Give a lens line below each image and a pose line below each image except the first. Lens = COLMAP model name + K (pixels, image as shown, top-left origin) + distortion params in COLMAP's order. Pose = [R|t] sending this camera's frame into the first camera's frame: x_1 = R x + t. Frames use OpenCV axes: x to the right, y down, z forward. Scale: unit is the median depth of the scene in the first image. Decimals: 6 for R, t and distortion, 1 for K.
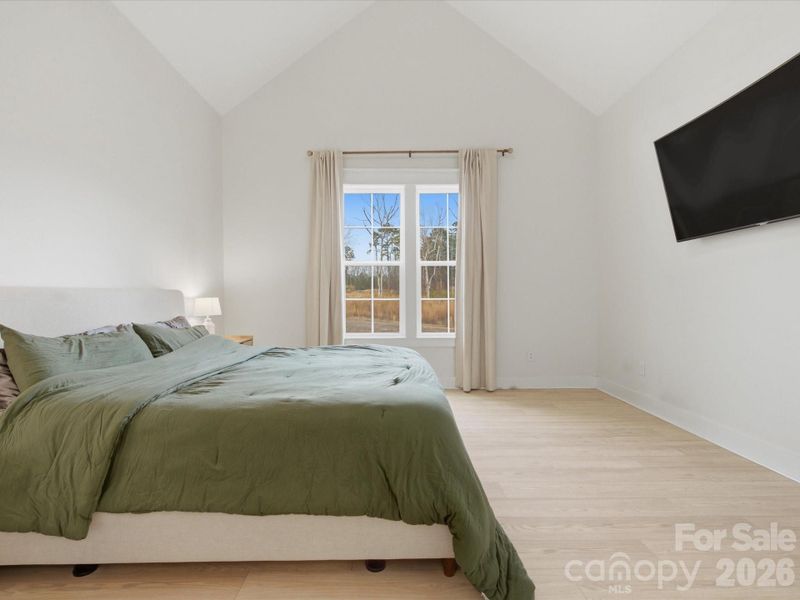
lens RADIAL K [[406.9, 0, 400.0], [0, 406.9, 300.0], [0, 0, 1]] dist [0.002868, -0.002210]
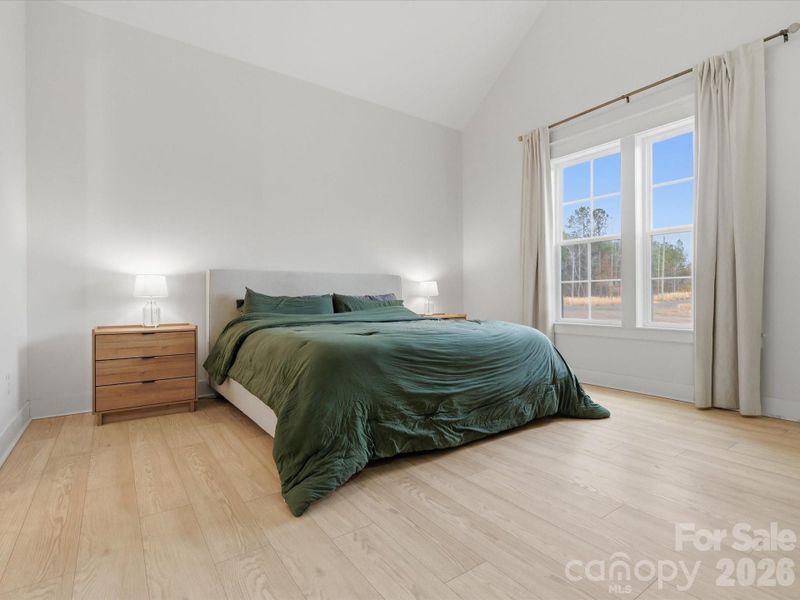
lens RADIAL K [[406.9, 0, 400.0], [0, 406.9, 300.0], [0, 0, 1]] dist [0.002868, -0.002210]
pose [[0.570324, 0.006886, -0.821391, 0.446344], [-0.008889, 0.999958, 0.002212, 0.042628], [0.821372, 0.006040, 0.570361, 0.174529]]
